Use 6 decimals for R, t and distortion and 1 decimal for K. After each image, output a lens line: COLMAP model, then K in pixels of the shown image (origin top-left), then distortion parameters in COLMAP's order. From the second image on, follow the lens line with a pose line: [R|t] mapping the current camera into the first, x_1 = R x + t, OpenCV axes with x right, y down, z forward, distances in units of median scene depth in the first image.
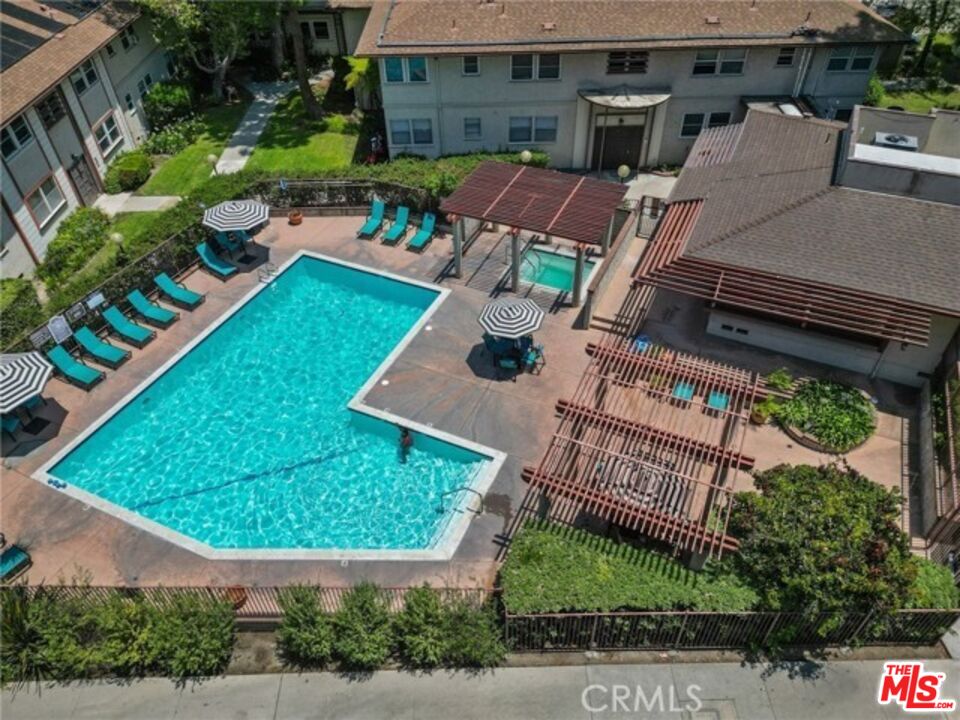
lens RADIAL K [[700.9, 0, 480.0], [0, 700.9, 360.0], [0, 0, 1]] dist [0.019311, -0.000816]
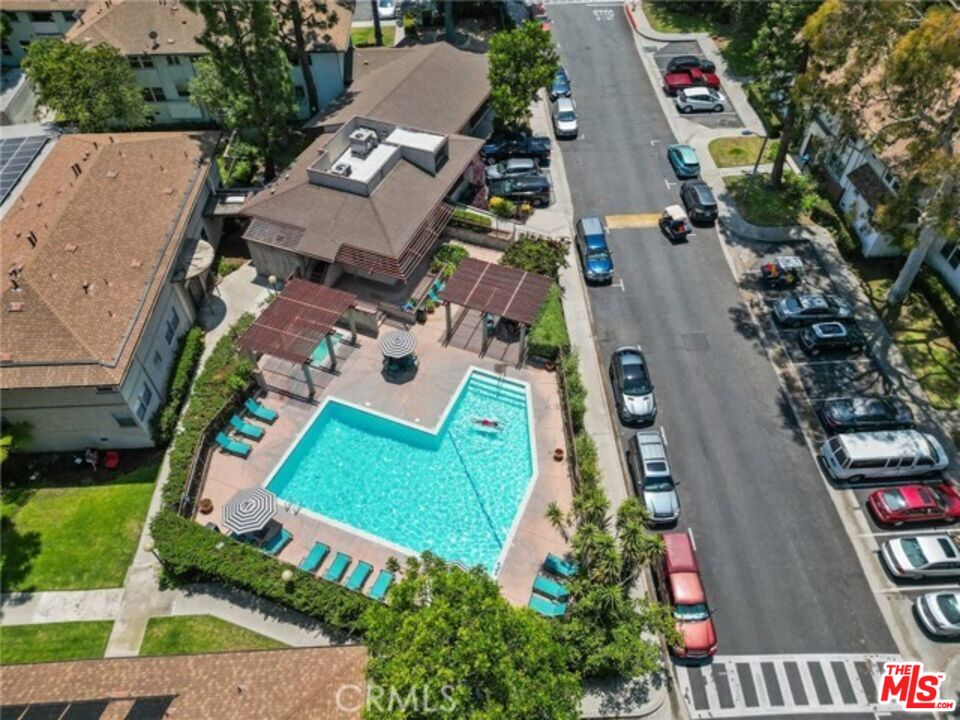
lens RADIAL K [[700.9, 0, 480.0], [0, 700.9, 360.0], [0, 0, 1]] dist [0.019311, -0.000816]
pose [[-0.036161, -0.724248, 0.688590, -0.990907], [0.679014, 0.487753, 0.548669, -0.712277], [-0.733234, 0.487403, 0.474137, 0.027433]]
